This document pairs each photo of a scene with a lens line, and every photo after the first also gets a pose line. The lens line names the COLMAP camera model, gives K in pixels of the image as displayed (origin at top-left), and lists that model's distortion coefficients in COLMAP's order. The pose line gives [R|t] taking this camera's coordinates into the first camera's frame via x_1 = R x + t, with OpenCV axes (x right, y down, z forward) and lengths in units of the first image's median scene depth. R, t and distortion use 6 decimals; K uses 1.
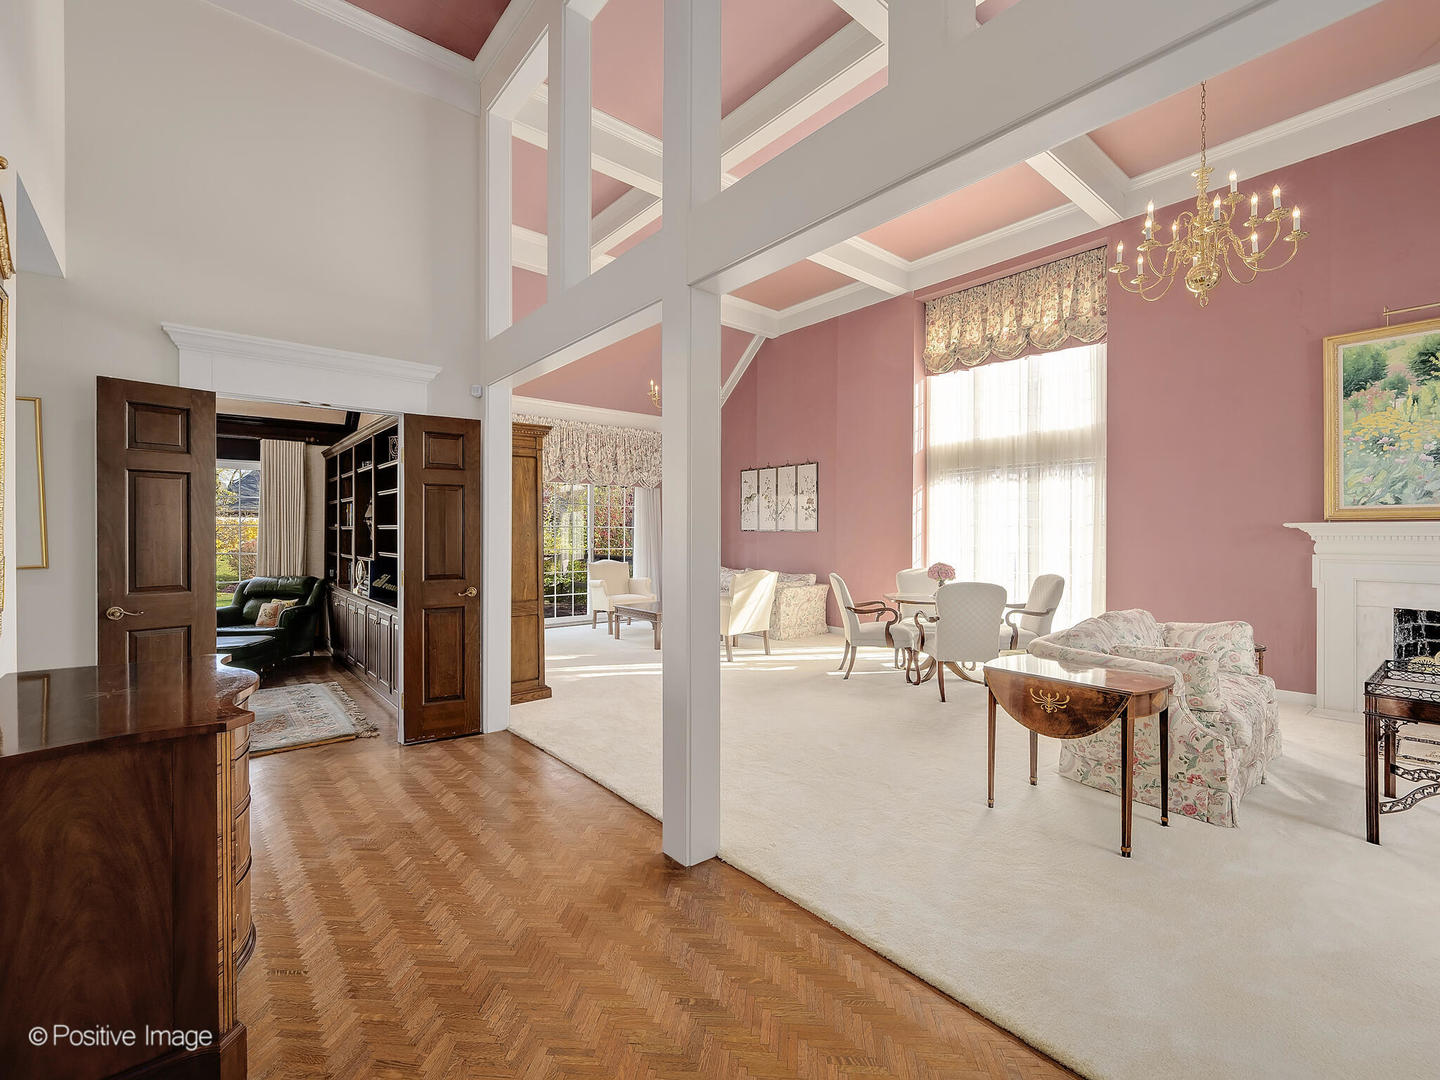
lens RADIAL K [[641.5, 0, 715.6], [0, 641.5, 537.3], [0, 0, 1]] dist [-0.001947, -0.000044]
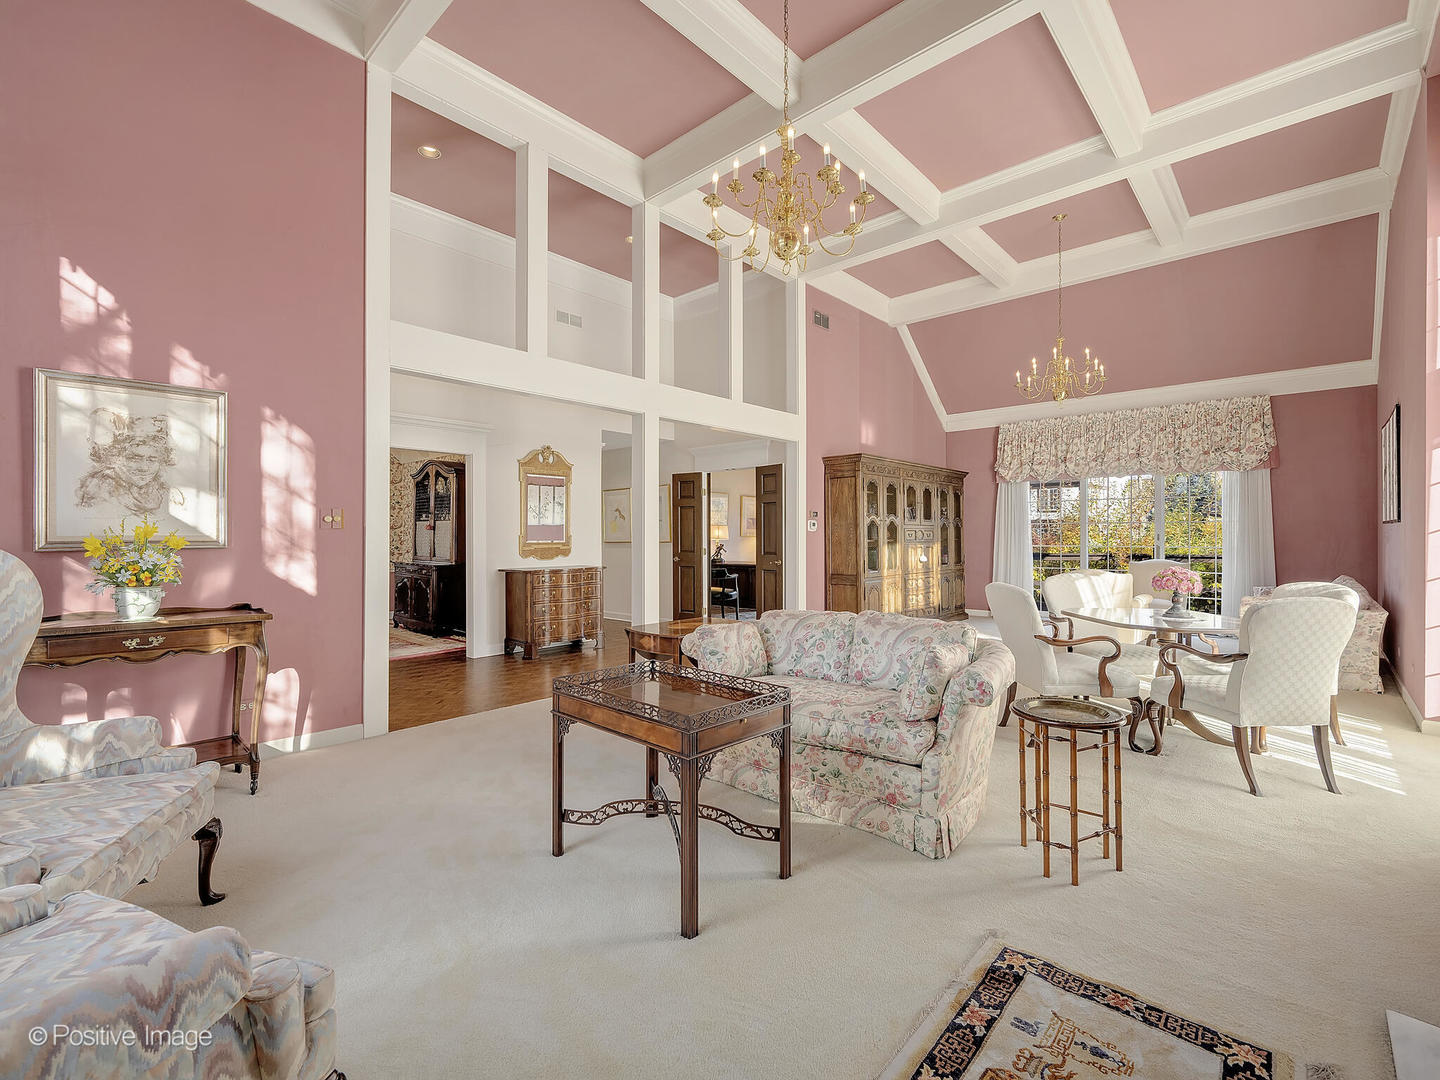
lens RADIAL K [[641.5, 0, 715.6], [0, 641.5, 537.3], [0, 0, 1]] dist [-0.001947, -0.000044]
pose [[0.123018, -0.001982, -0.992402, 0.779272], [-0.006188, 0.999977, -0.002764, 0.012715], [0.992385, 0.006481, 0.123003, 0.369512]]
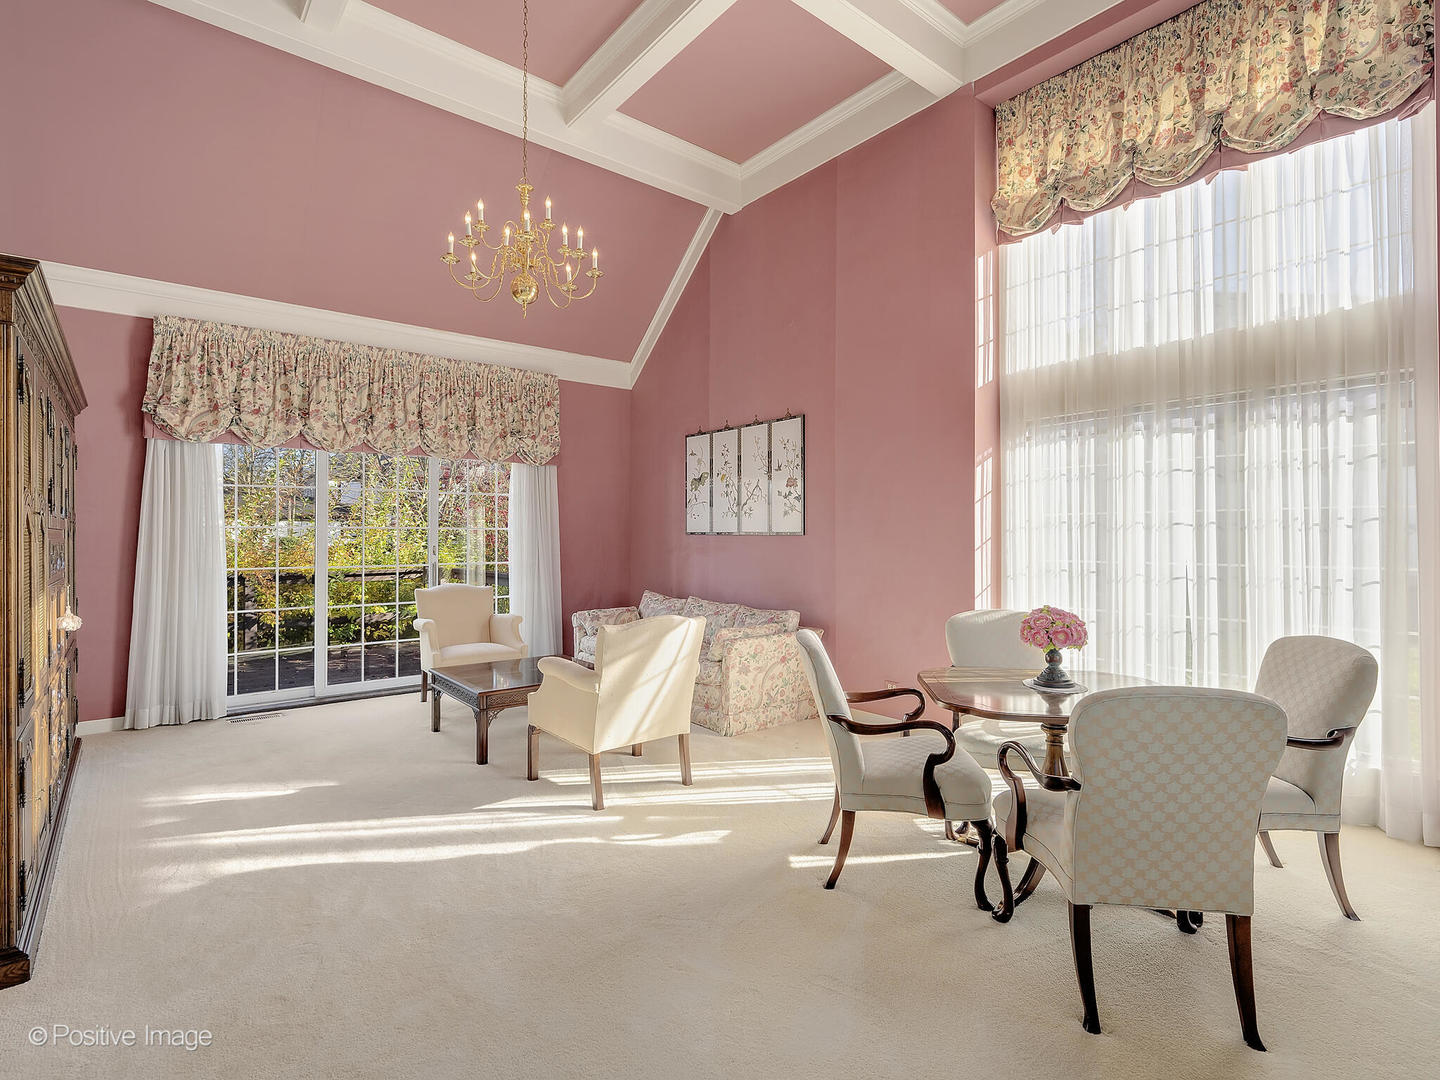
lens RADIAL K [[722.6, 0, 718.4], [0, 722.6, 534.6], [0, 0, 1]] dist [-0.000119, -0.000412]
pose [[0.999866, -0.002783, -0.016145, 0.109693], [0.002655, 0.999965, -0.007968, -0.005183], [0.016167, 0.007924, 0.999838, 0.415595]]
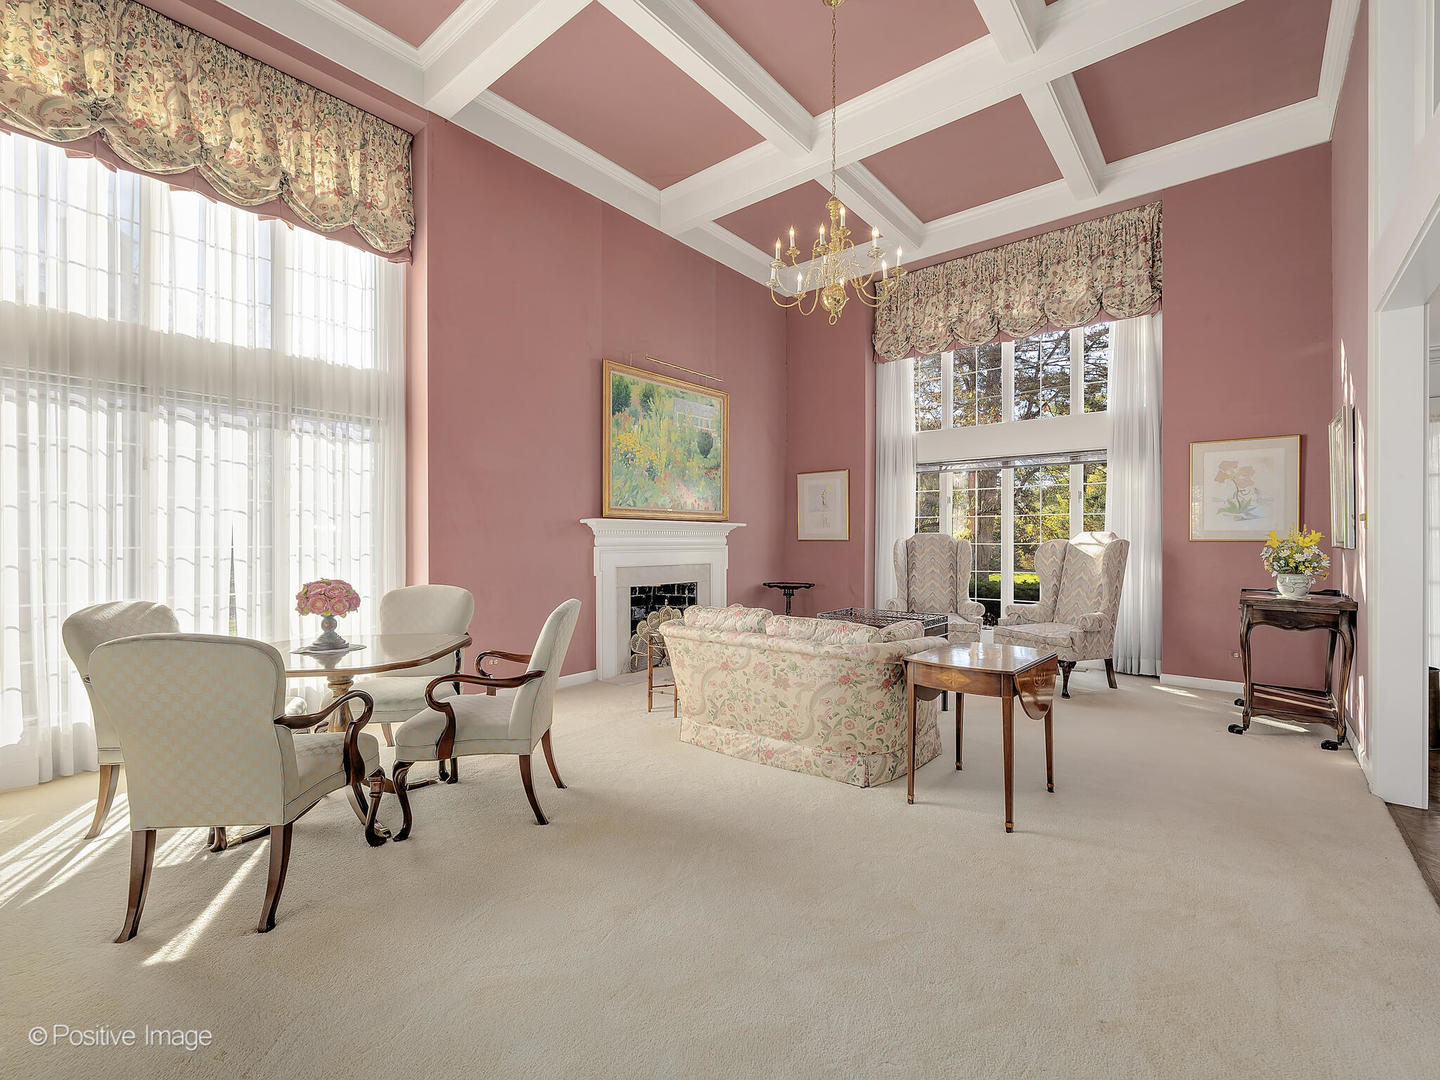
lens RADIAL K [[647.9, 0, 720.0], [0, 647.9, 540.0], [0, 0, 1]] dist [0.000074, 0.000278]
pose [[-0.182841, -0.011733, 0.983073, -0.157352], [-0.007992, 0.999913, 0.010447, 0.000633], [-0.983110, -0.005947, -0.182919, 0.656393]]
